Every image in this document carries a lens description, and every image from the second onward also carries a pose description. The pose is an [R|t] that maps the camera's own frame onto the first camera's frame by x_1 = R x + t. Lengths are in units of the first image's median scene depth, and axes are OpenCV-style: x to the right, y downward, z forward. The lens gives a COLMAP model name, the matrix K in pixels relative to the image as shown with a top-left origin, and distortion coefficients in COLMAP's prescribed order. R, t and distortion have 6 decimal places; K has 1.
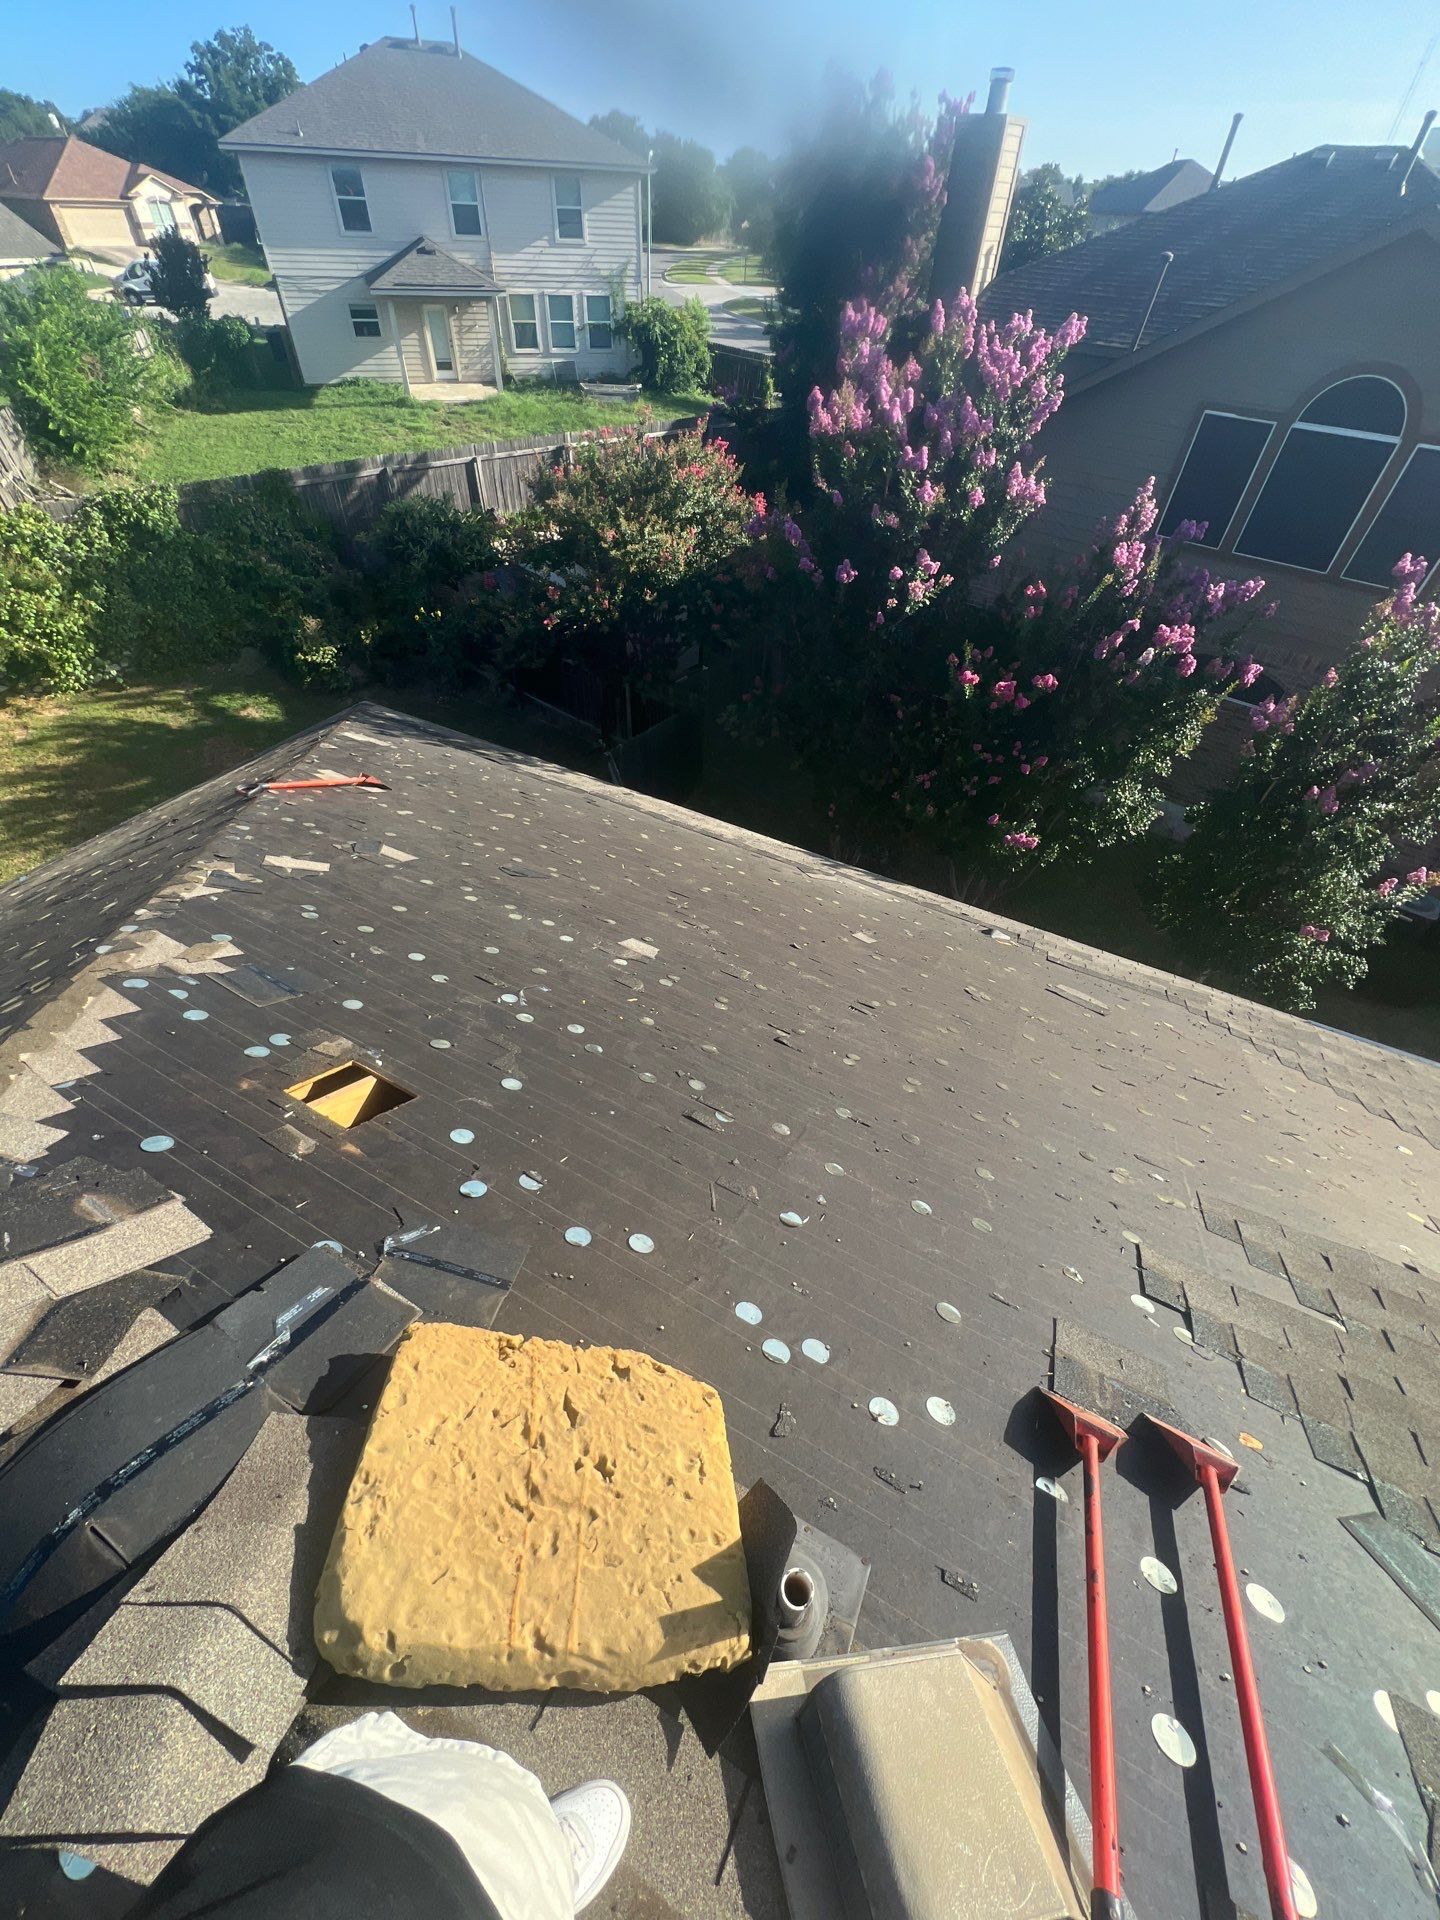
lens RADIAL K [[768.6, 0, 717.4], [0, 768.6, 960.9], [0, 0, 1]] dist [-0.002429, 0.000727]
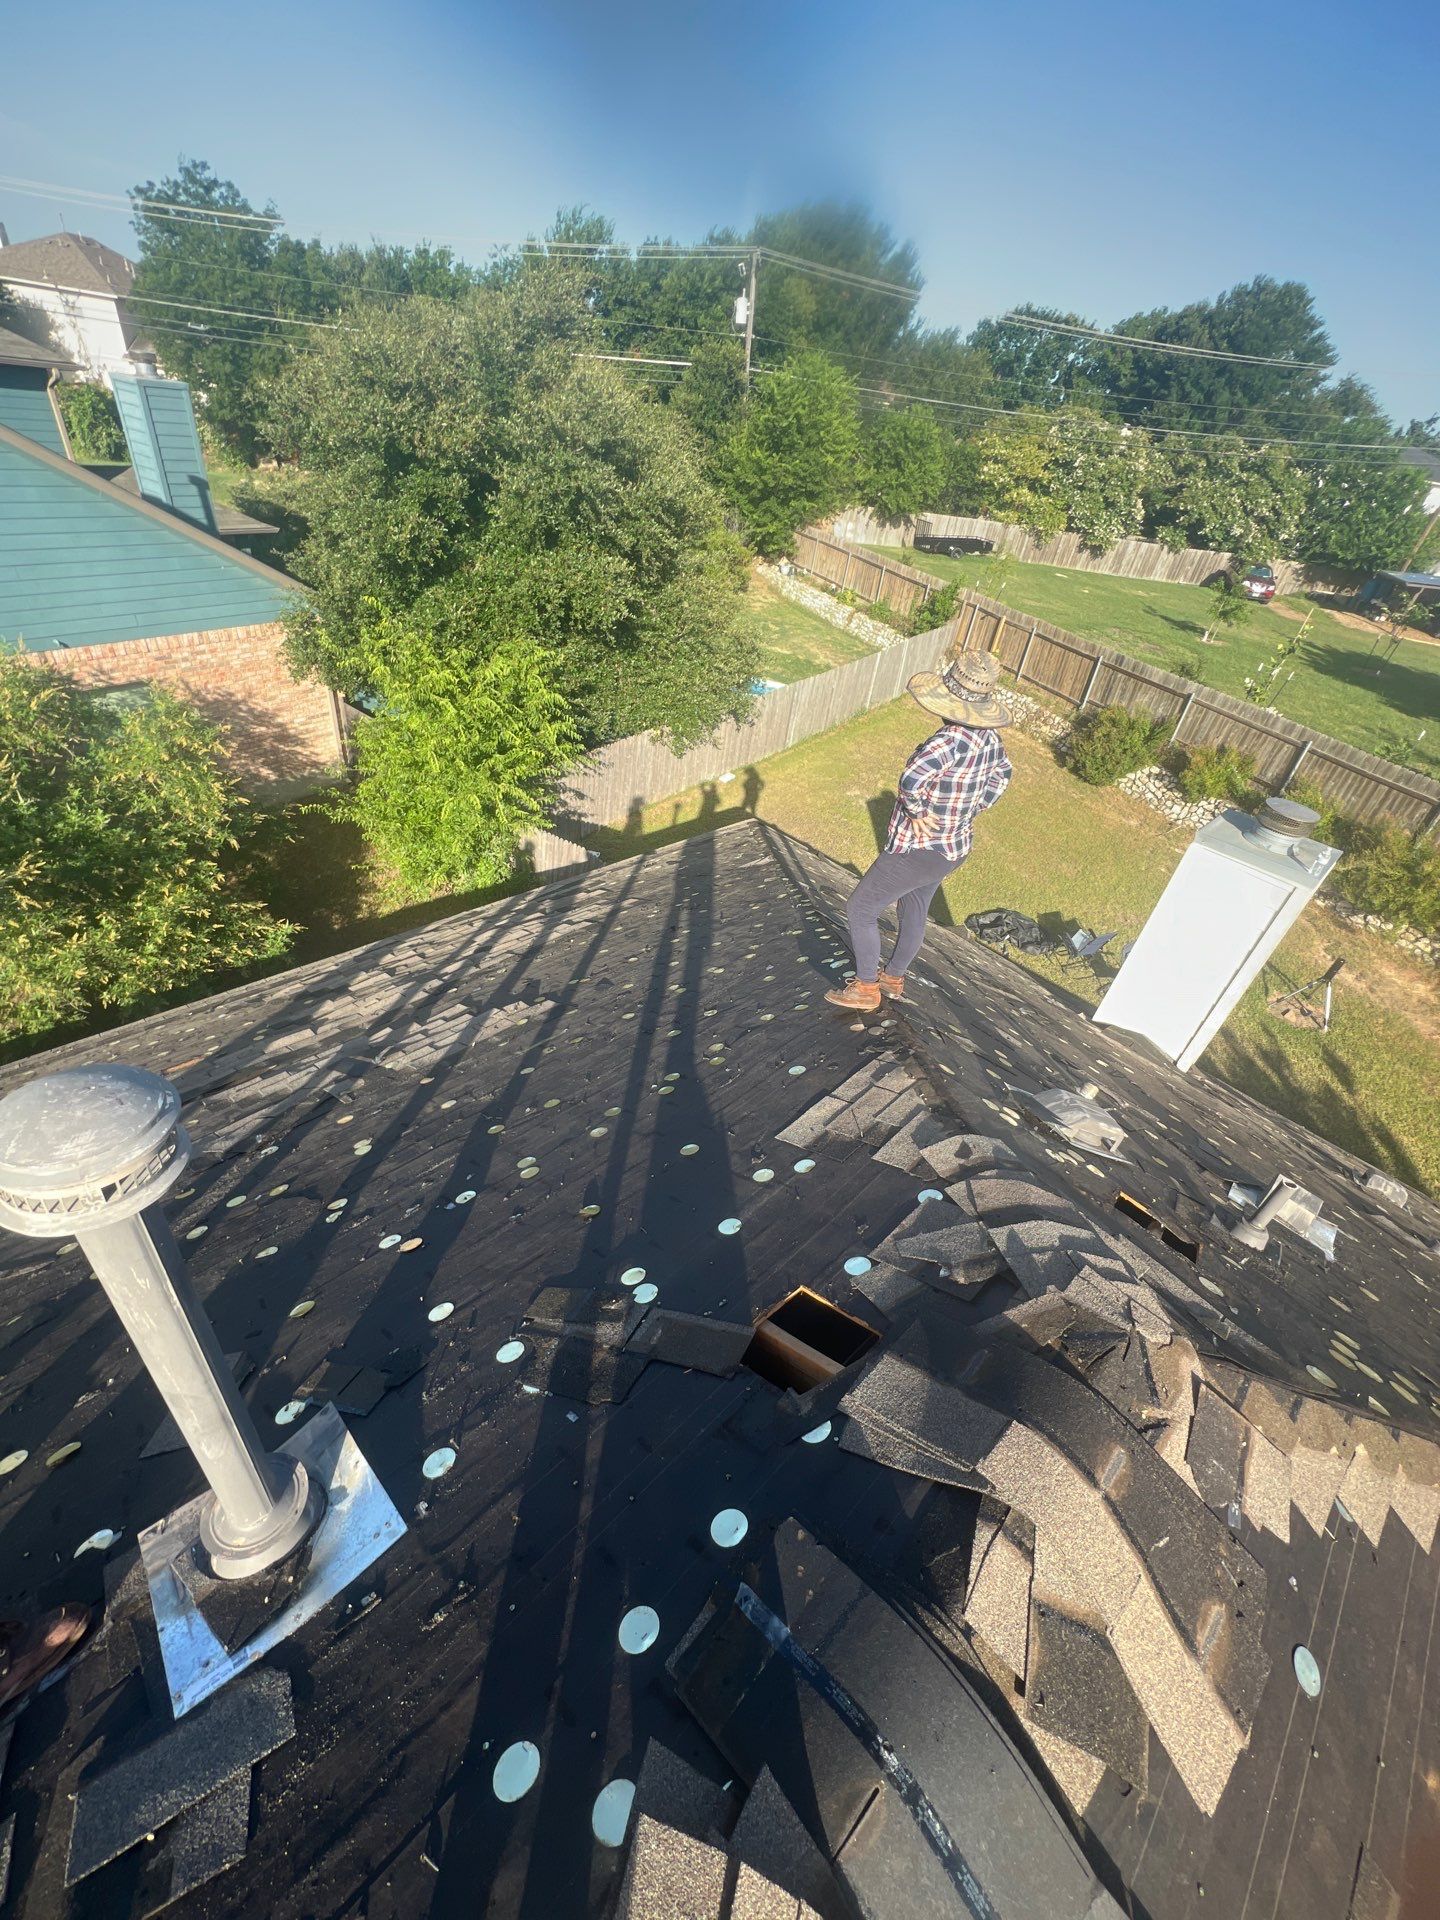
lens RADIAL K [[768.6, 0, 718.6], [0, 768.6, 962.1], [0, 0, 1]] dist [-0.002429, 0.000727]
pose [[-0.282462, 0.506805, -0.814472, -0.152923], [-0.769361, 0.387446, 0.507906, 0.016890], [0.572973, 0.770087, 0.280477, -0.027185]]
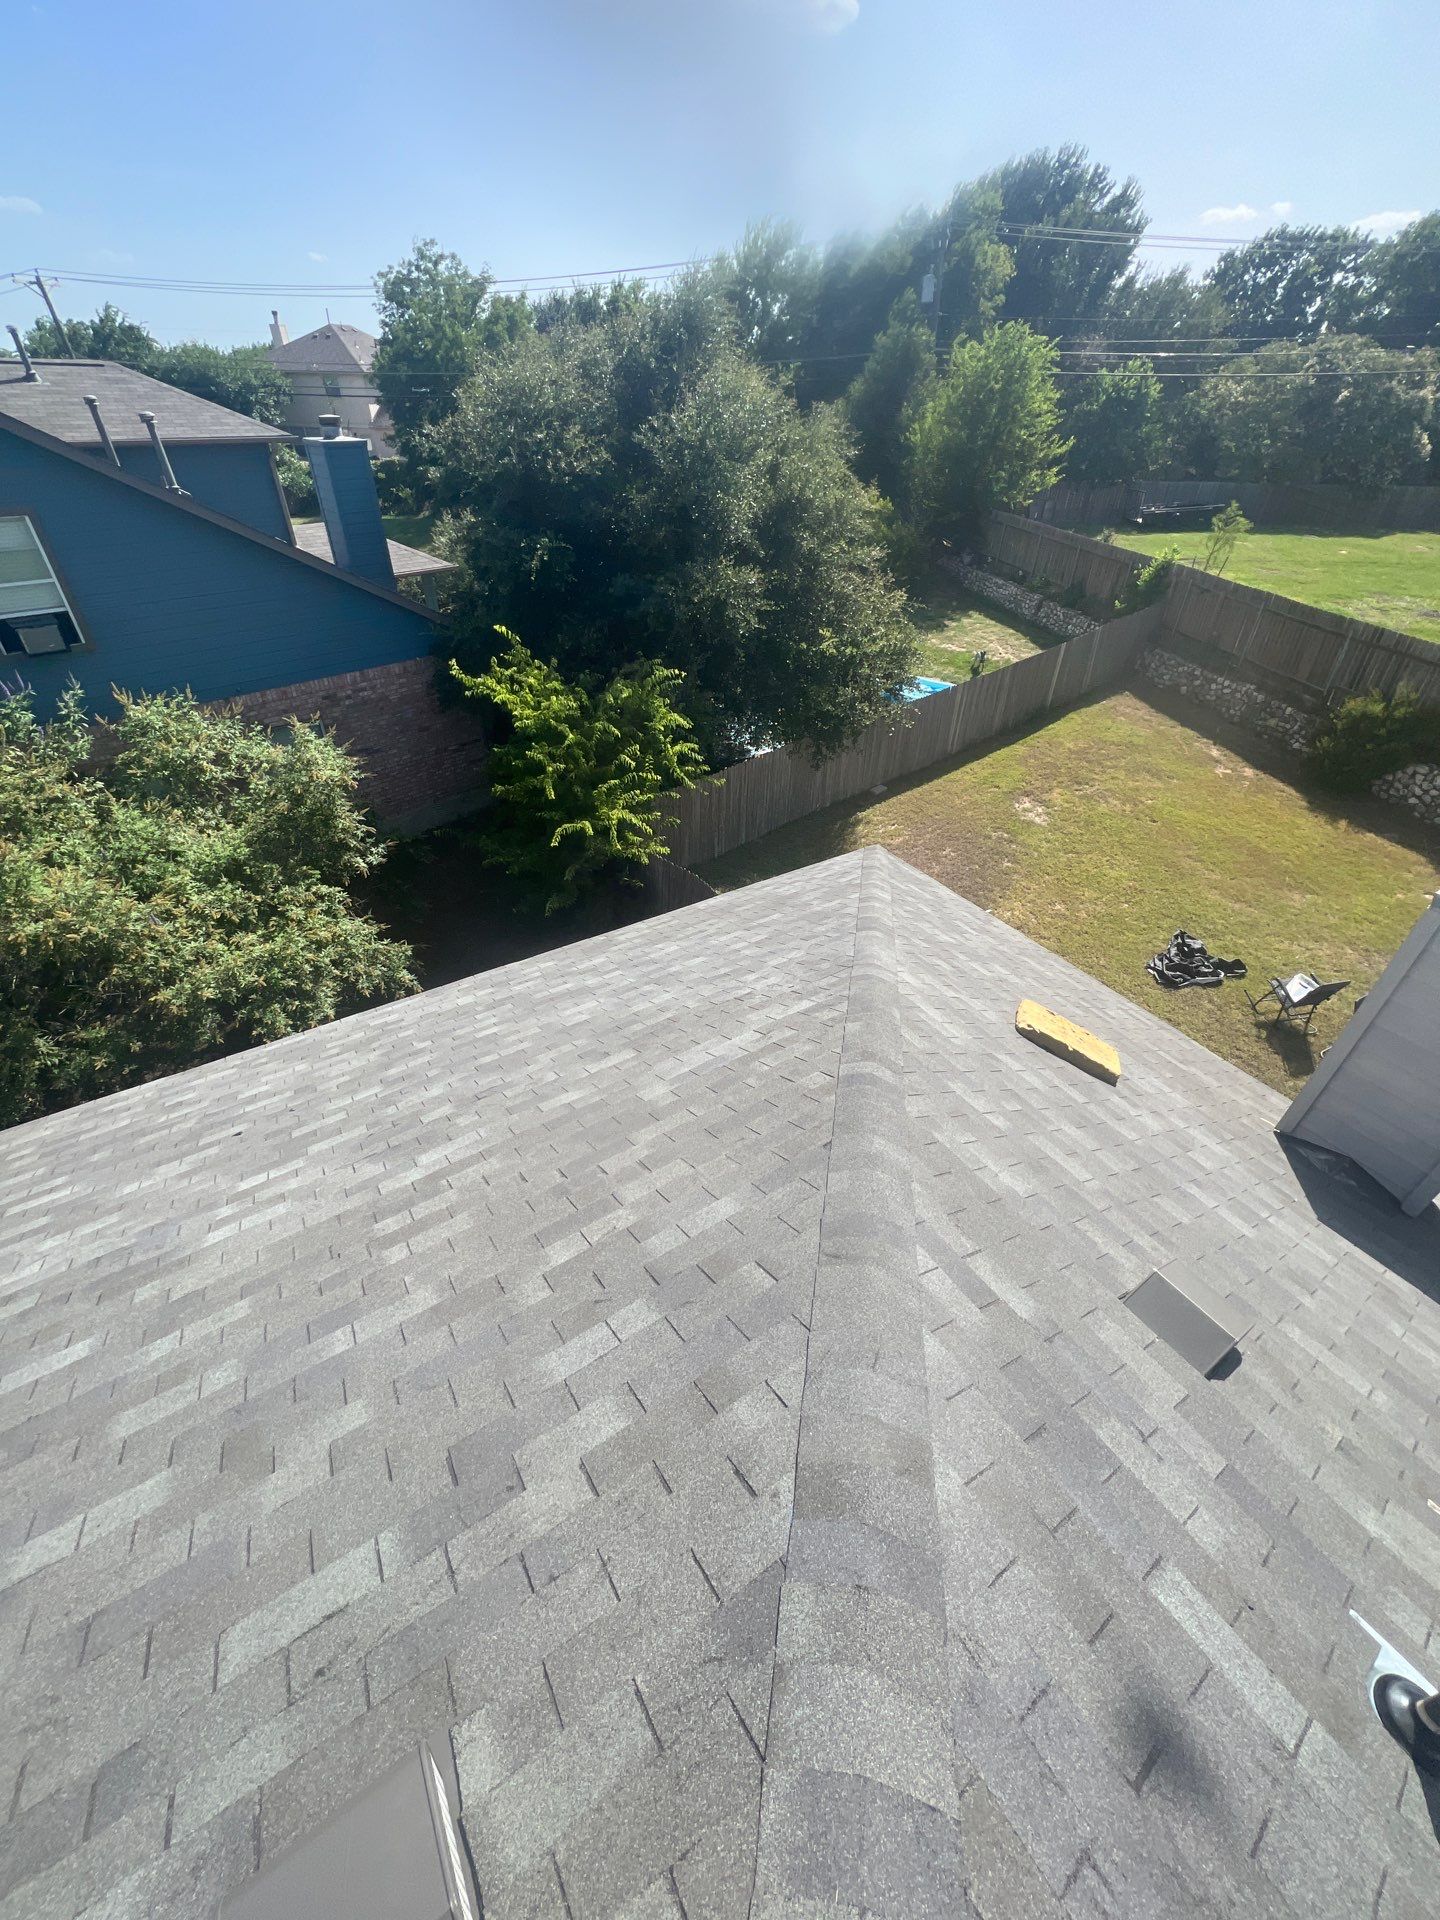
lens RADIAL K [[768.6, 0, 714.4], [0, 768.6, 963.3], [0, 0, 1]] dist [-0.002429, 0.000727]
pose [[-0.482966, 0.492664, -0.723897, -0.502588], [-0.640555, 0.364877, 0.675688, -0.085394], [0.597020, 0.790030, 0.139356, 0.075594]]
